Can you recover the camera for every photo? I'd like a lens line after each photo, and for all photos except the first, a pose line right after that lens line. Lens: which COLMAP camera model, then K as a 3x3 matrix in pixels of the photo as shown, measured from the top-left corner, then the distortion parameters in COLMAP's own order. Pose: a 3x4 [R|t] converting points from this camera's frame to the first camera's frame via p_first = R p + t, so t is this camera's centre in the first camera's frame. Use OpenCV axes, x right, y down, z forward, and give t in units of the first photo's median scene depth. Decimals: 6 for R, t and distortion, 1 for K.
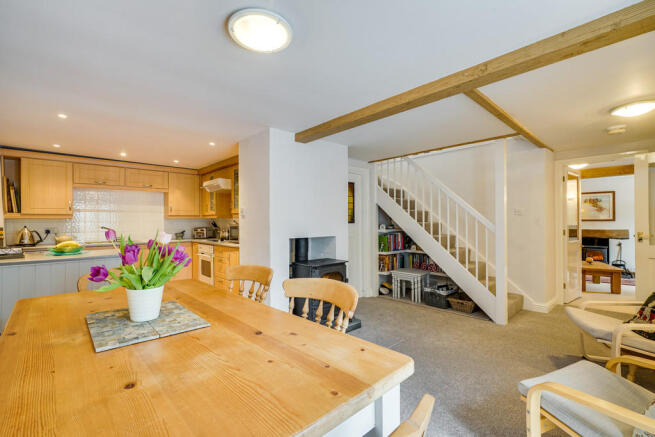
lens RADIAL K [[294.7, 0, 327.1], [0, 294.7, 221.3], [0, 0, 1]] dist [-0.001296, 0.001801]
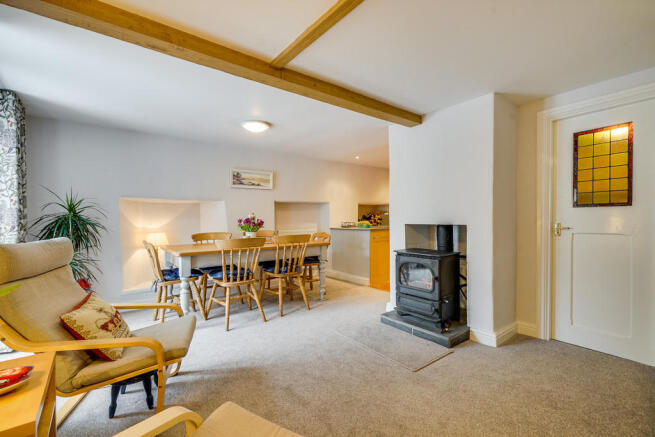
lens RADIAL K [[294.7, 0, 325.8], [0, 294.7, 221.4], [0, 0, 1]] dist [-0.001296, 0.001801]
pose [[-0.083938, 0.027880, -0.996081, 0.658837], [0.007138, 0.999600, 0.027377, 0.008922], [0.996445, -0.004812, -0.084104, 0.567648]]
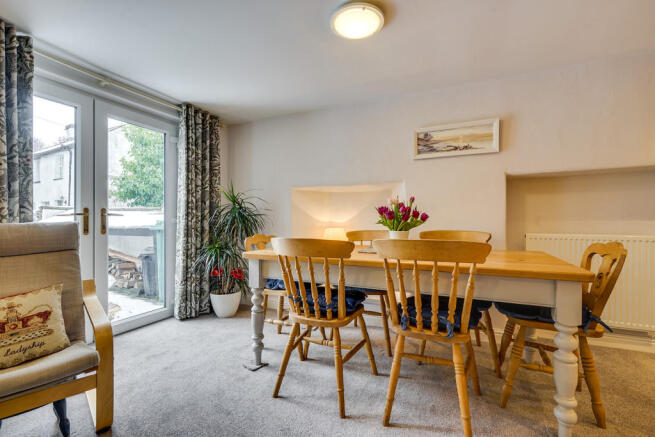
lens RADIAL K [[294.7, 0, 328.5], [0, 294.7, 221.6], [0, 0, 1]] dist [-0.001296, 0.001801]
pose [[-0.922851, 0.009810, -0.385033, 0.110893], [0.008183, 0.999949, 0.005865, 0.043550], [0.385071, 0.002262, -0.922884, 0.664744]]
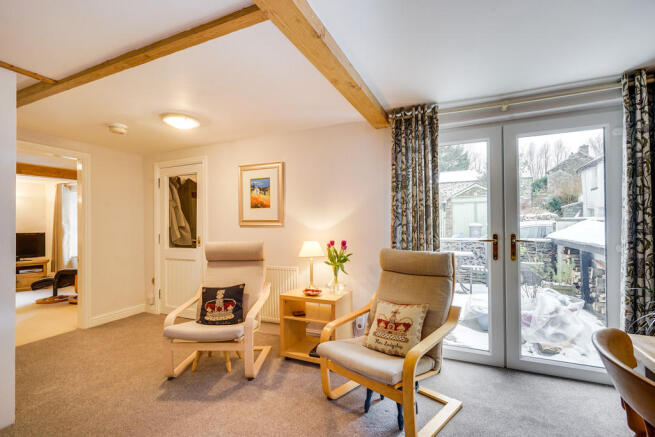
lens RADIAL K [[294.7, 0, 329.5], [0, 294.7, 223.3], [0, 0, 1]] dist [-0.001296, 0.001801]
pose [[-0.389885, 0.020855, 0.920627, -0.062217], [0.008243, 0.999782, -0.019158, 0.008591], [-0.920827, 0.000119, -0.389972, 0.517667]]
